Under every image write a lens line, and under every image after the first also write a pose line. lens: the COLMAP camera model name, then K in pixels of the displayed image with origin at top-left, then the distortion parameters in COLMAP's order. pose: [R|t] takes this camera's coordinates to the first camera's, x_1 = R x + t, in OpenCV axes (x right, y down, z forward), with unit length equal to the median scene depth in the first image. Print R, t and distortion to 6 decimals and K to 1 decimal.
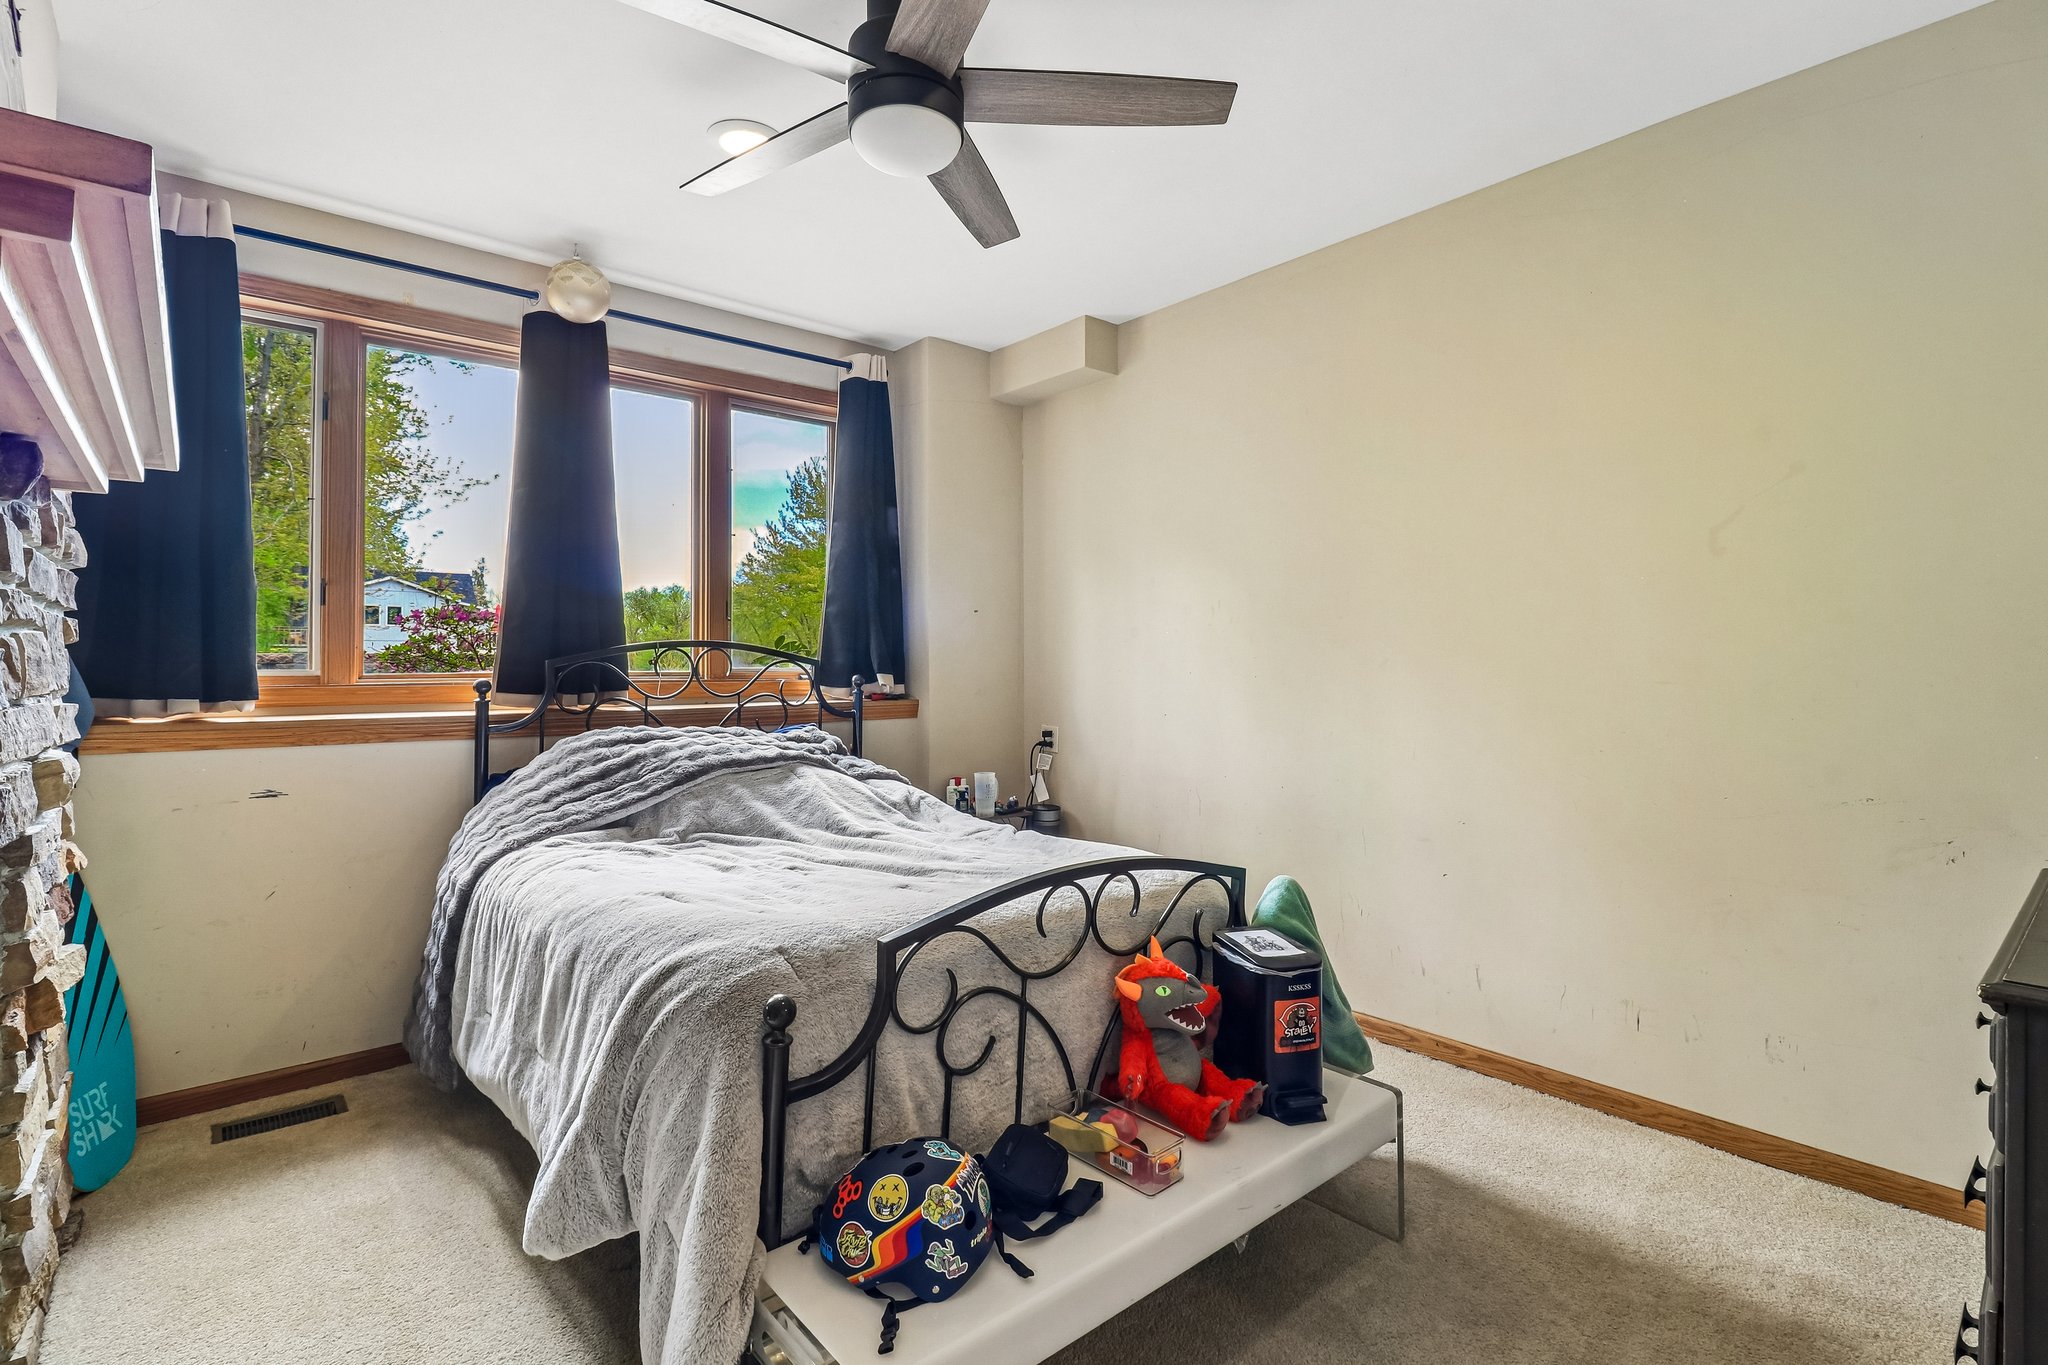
lens RADIAL K [[980.2, 0, 1043.2], [0, 980.2, 665.8], [0, 0, 1]] dist [0.015977, -0.013585]
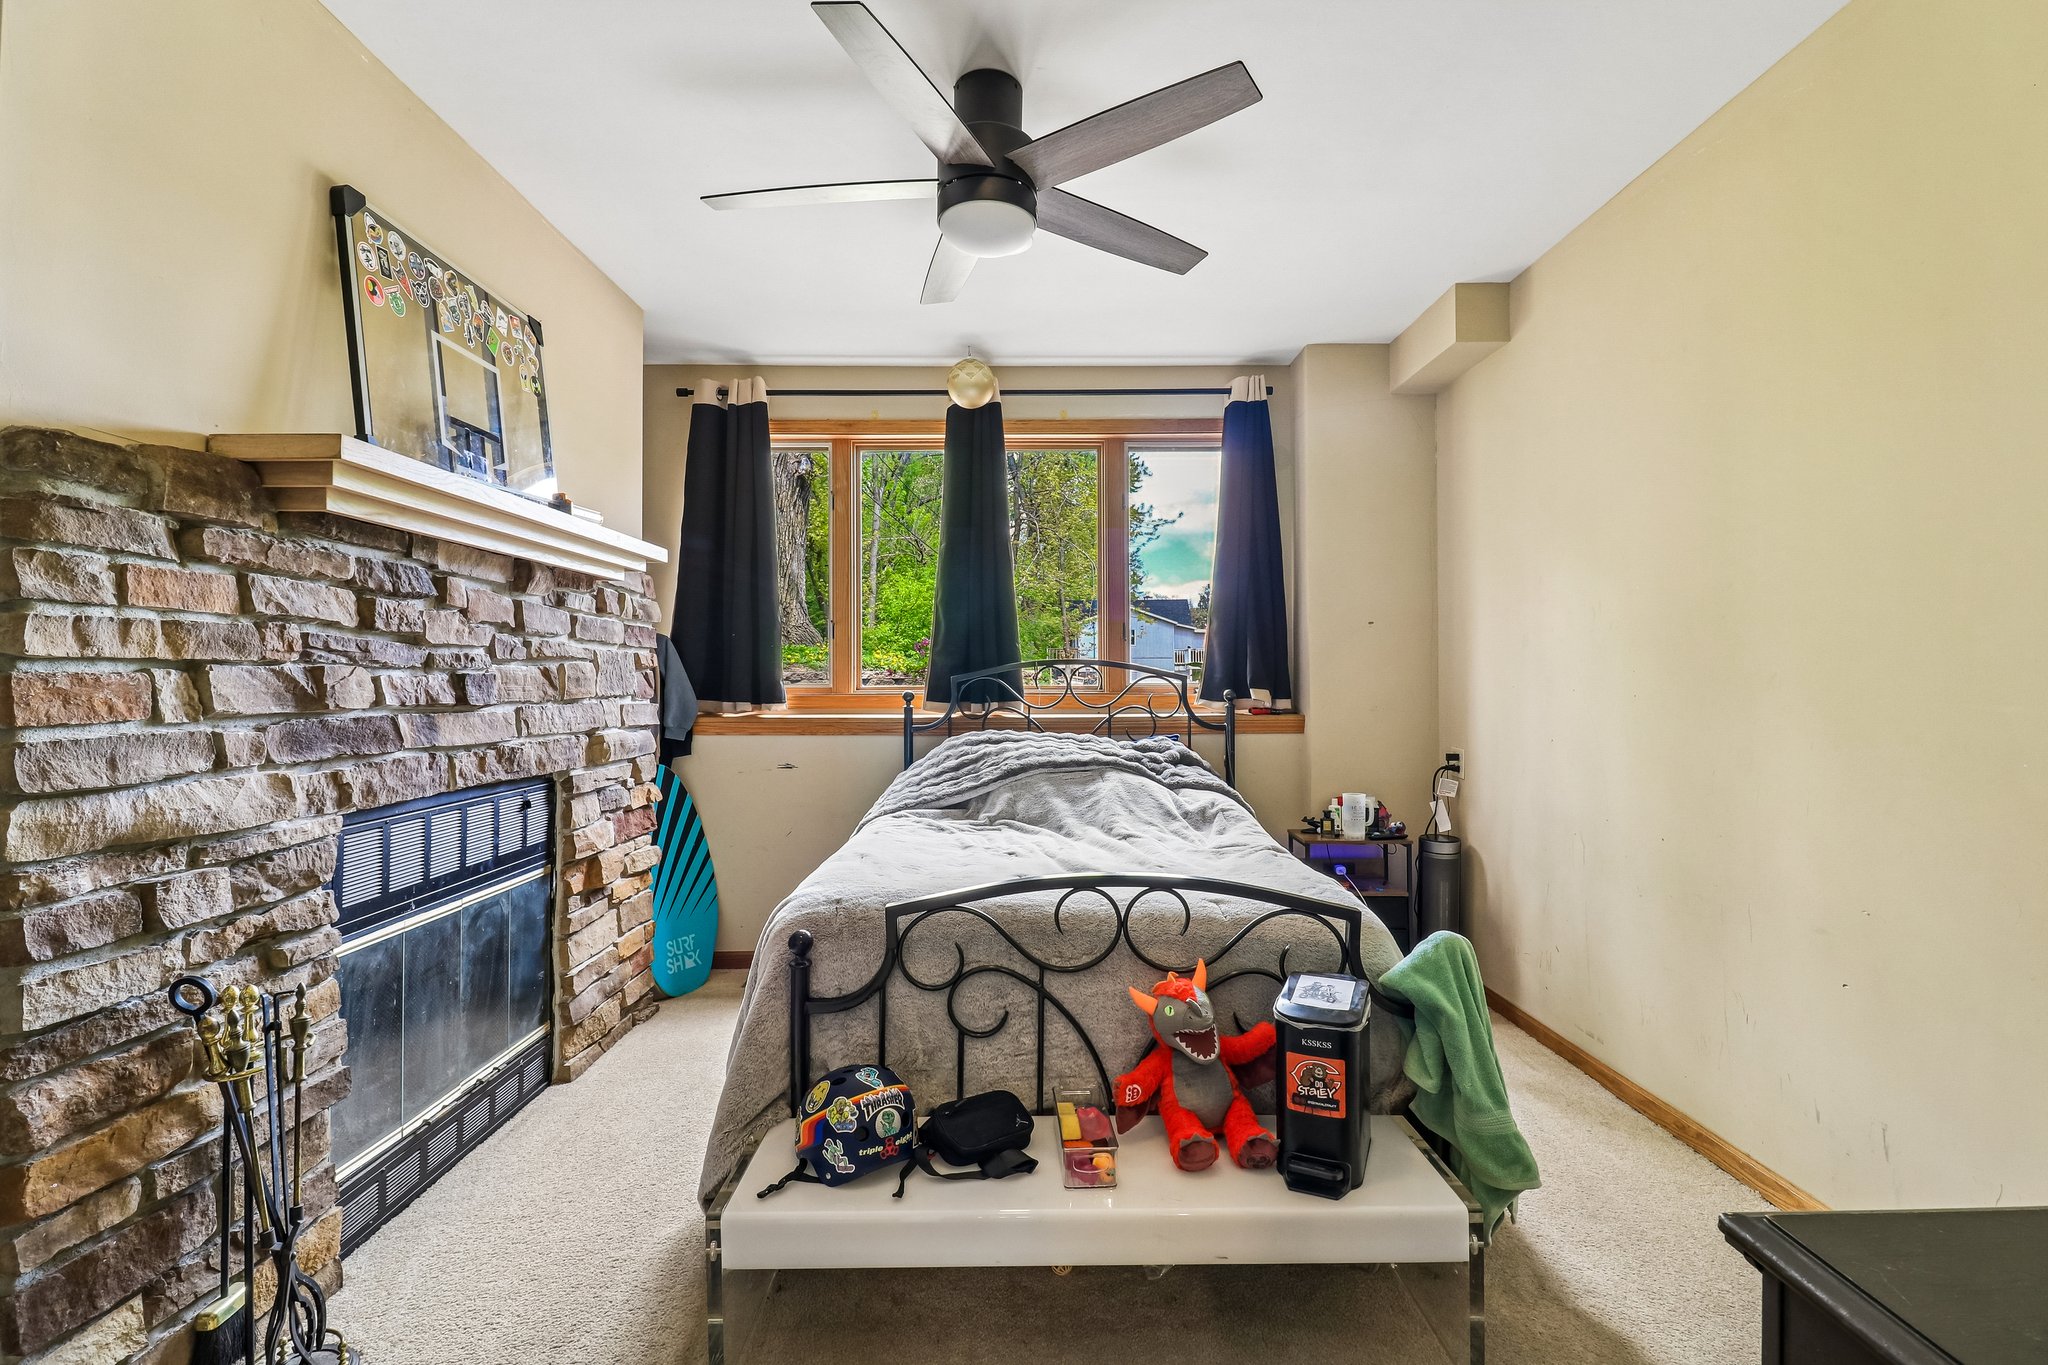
lens RADIAL K [[980.2, 0, 1029.9], [0, 980.2, 689.5], [0, 0, 1]] dist [0.015977, -0.013585]
pose [[0.754752, 0.007616, -0.655966, 0.470712], [-0.000210, 0.999935, 0.011367, -0.003746], [0.656010, -0.008442, 0.754705, 0.113285]]
